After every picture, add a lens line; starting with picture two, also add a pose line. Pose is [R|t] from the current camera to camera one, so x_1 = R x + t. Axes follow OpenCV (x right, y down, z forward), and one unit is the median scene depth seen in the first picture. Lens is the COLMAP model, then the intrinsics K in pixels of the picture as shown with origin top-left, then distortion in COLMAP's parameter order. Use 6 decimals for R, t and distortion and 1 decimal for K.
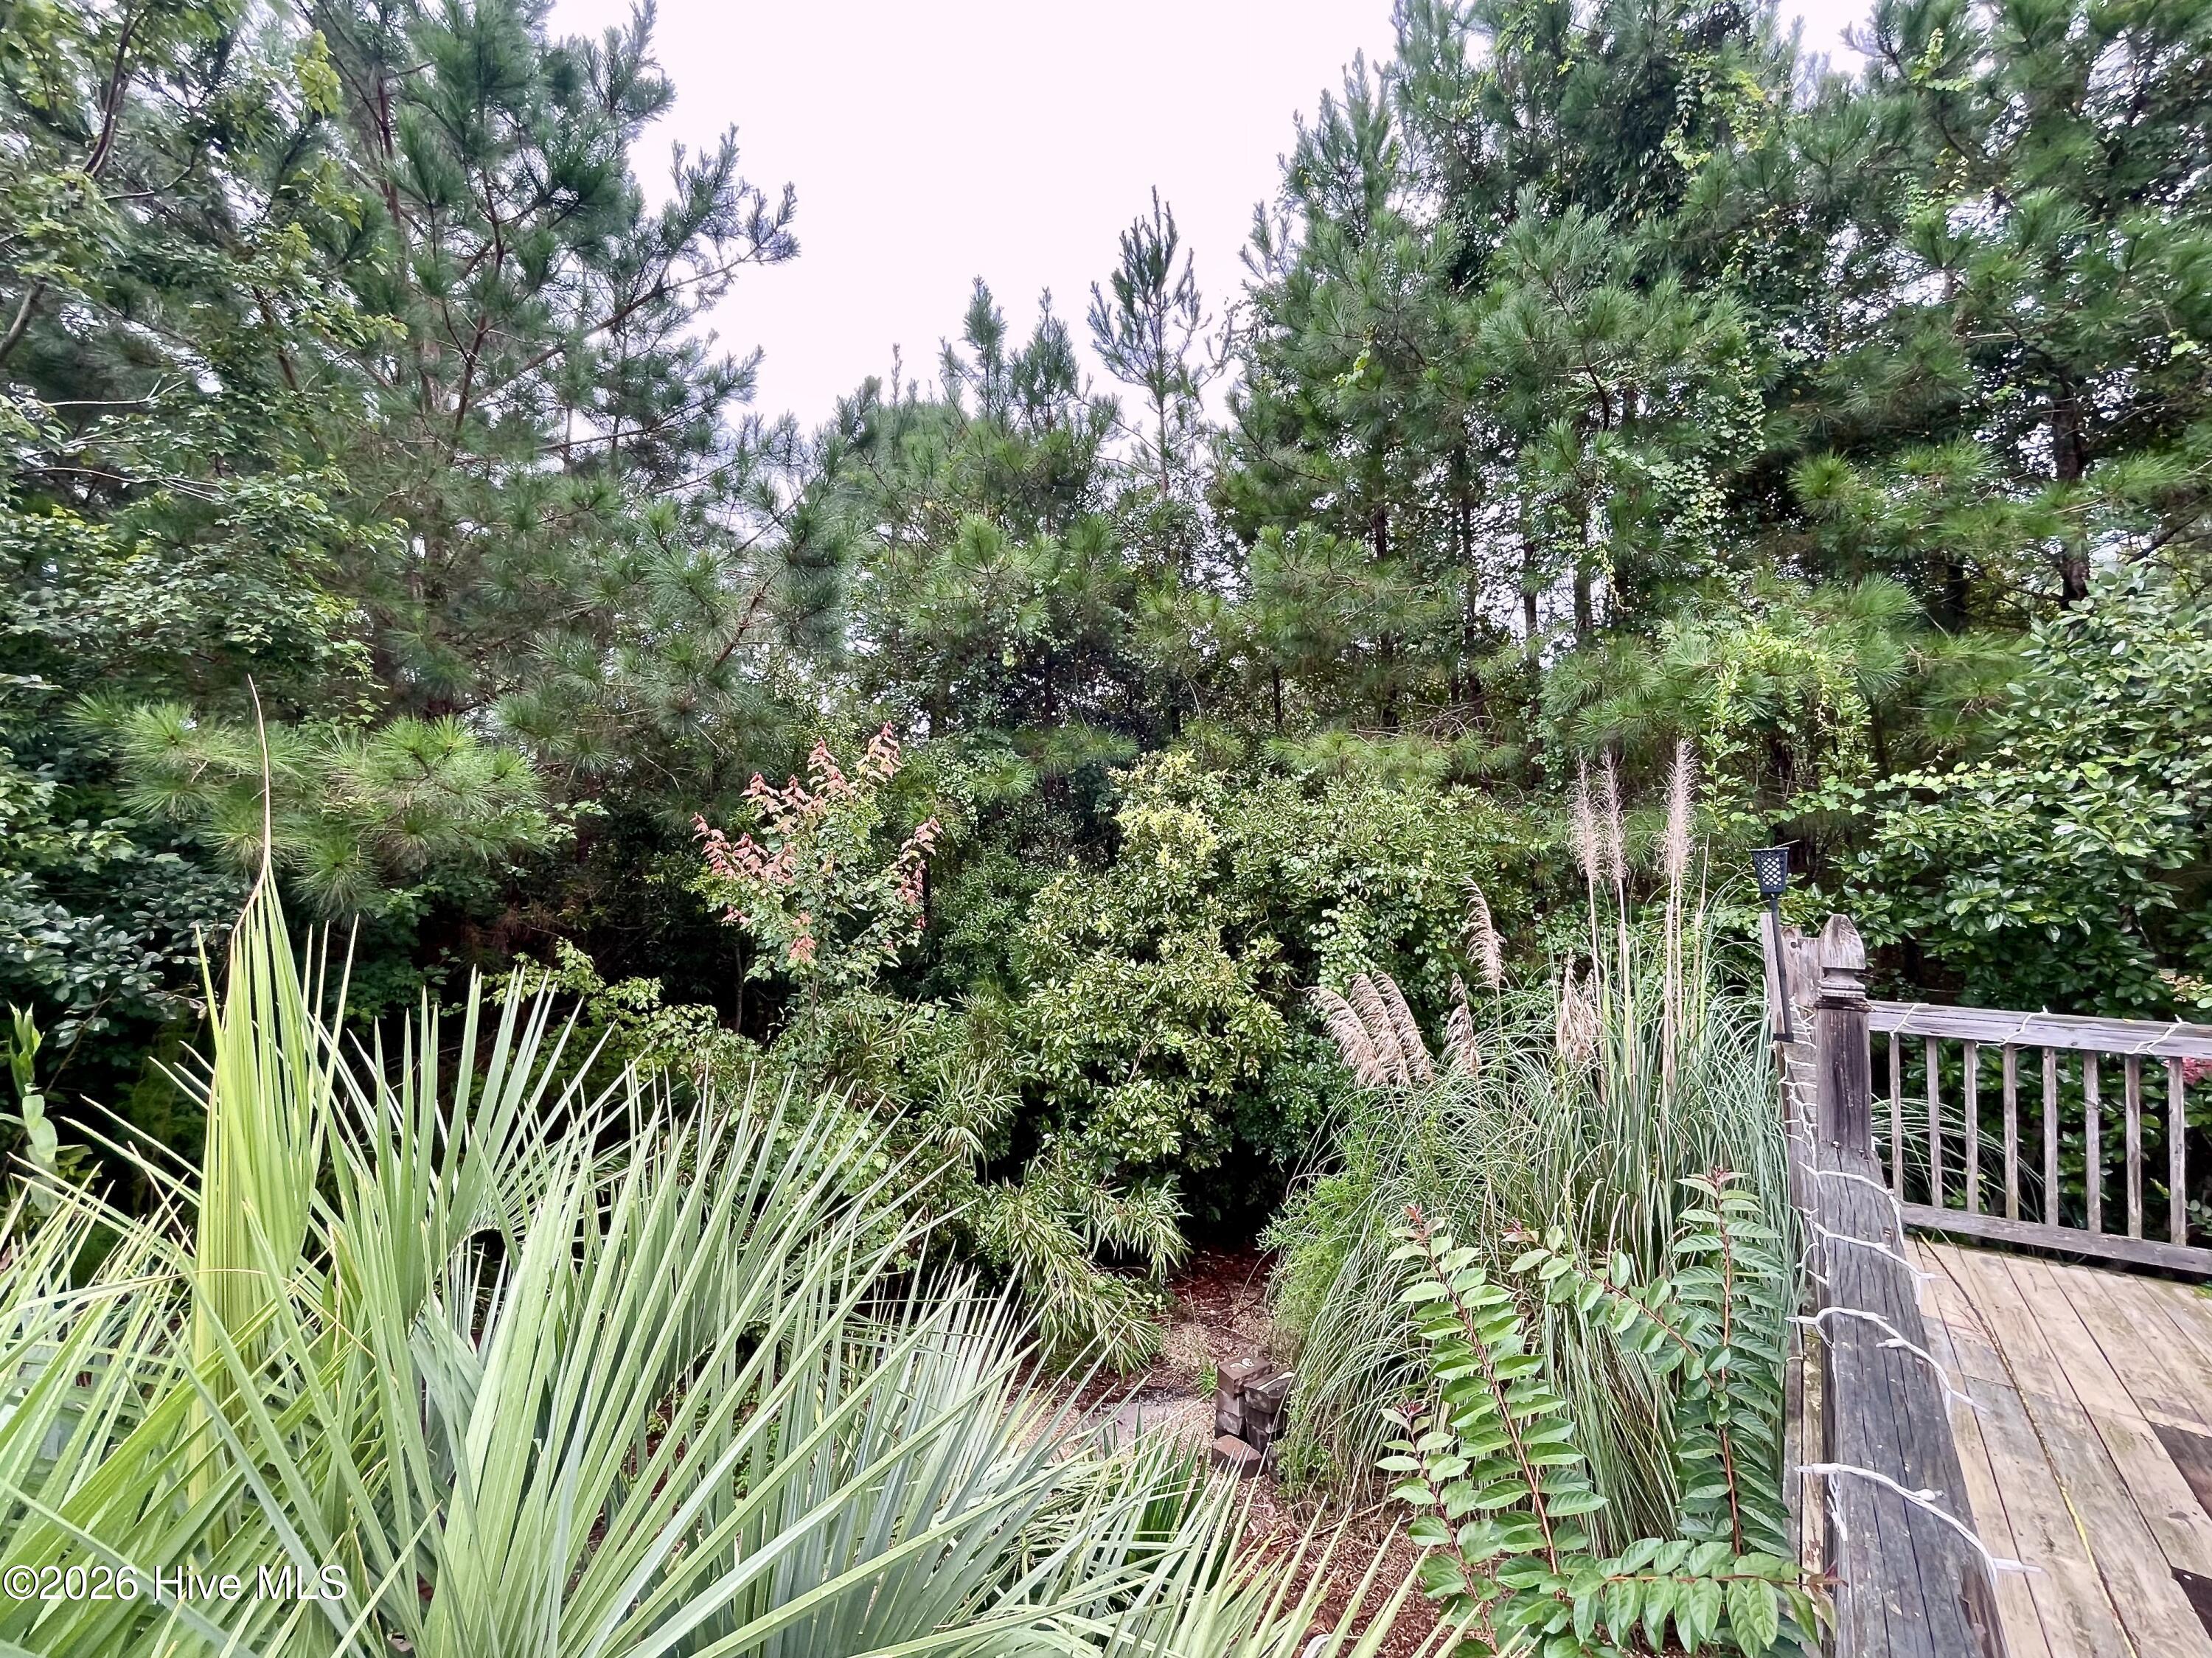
lens RADIAL K [[922.9, 0, 1108.6], [0, 922.9, 833.8], [0, 0, 1]] dist [0.000805, 0.001249]
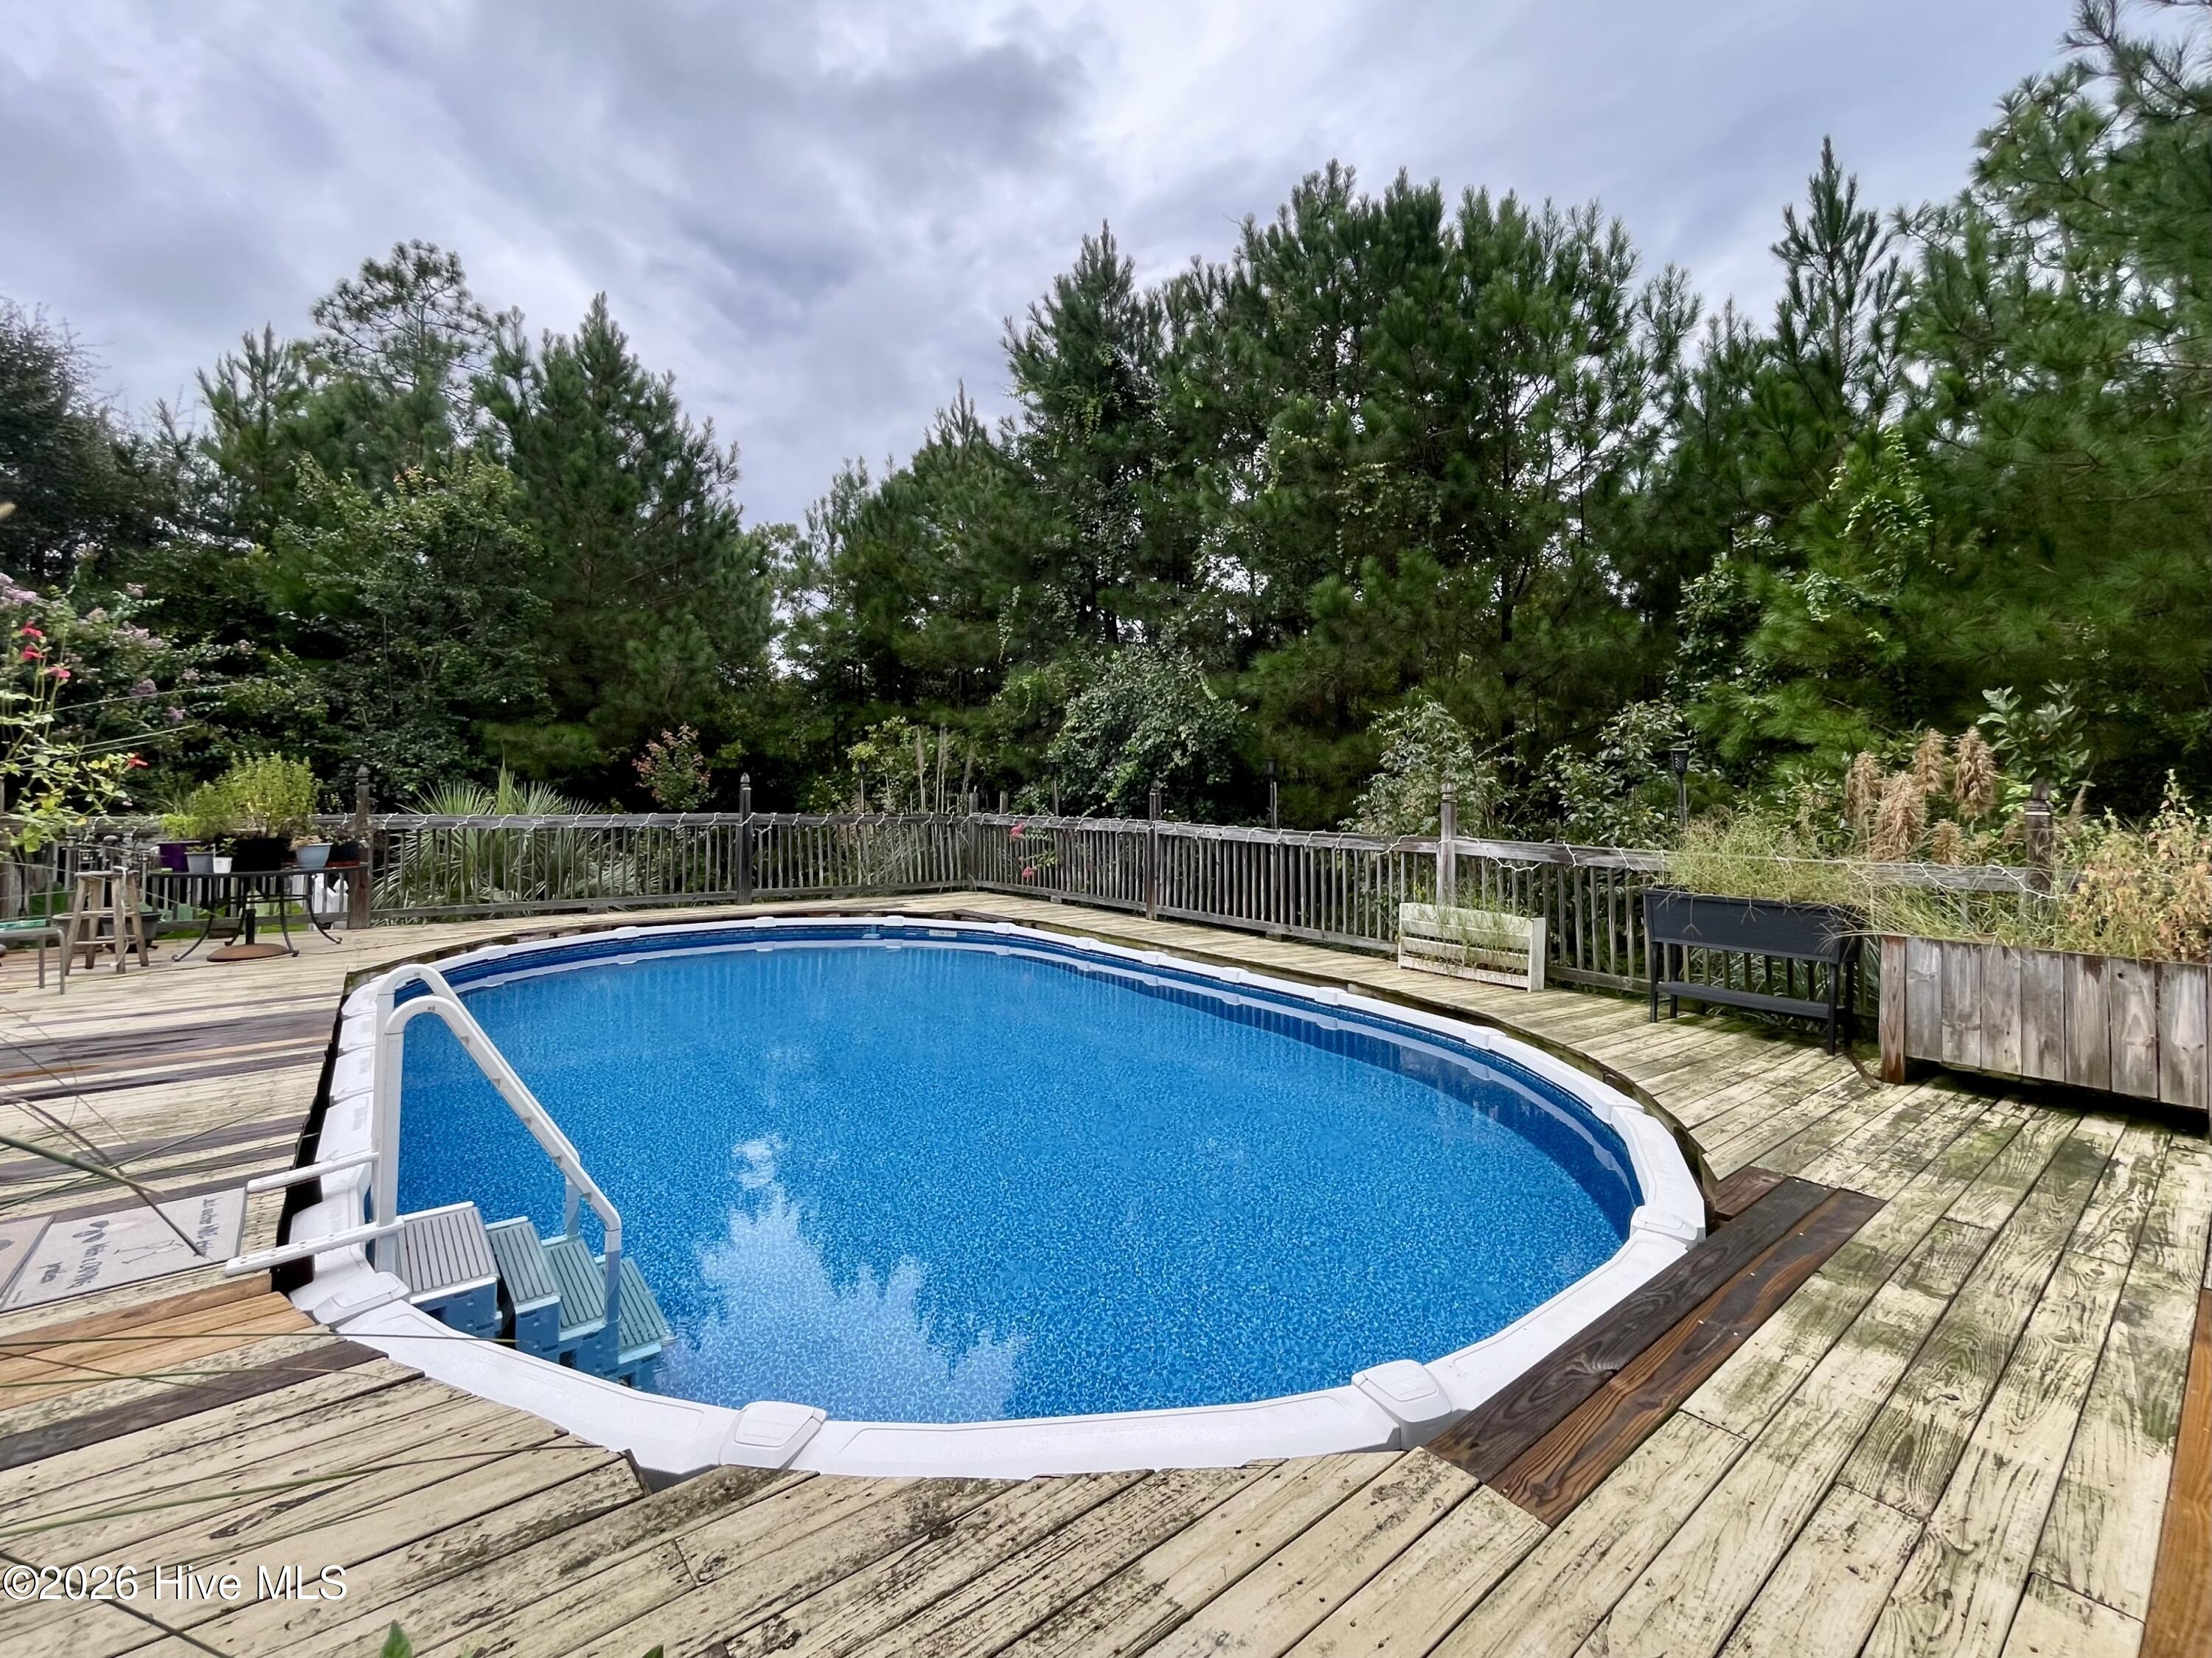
lens RADIAL K [[972.0, 0, 1122.0], [0, 972.0, 778.3], [0, 0, 1]] dist [0.000535, 0.001037]
pose [[0.985647, -0.022132, -0.167361, 1.154300], [0.022053, 0.999754, -0.002333, 0.079684], [0.167371, -0.001392, 0.985893, -1.334413]]
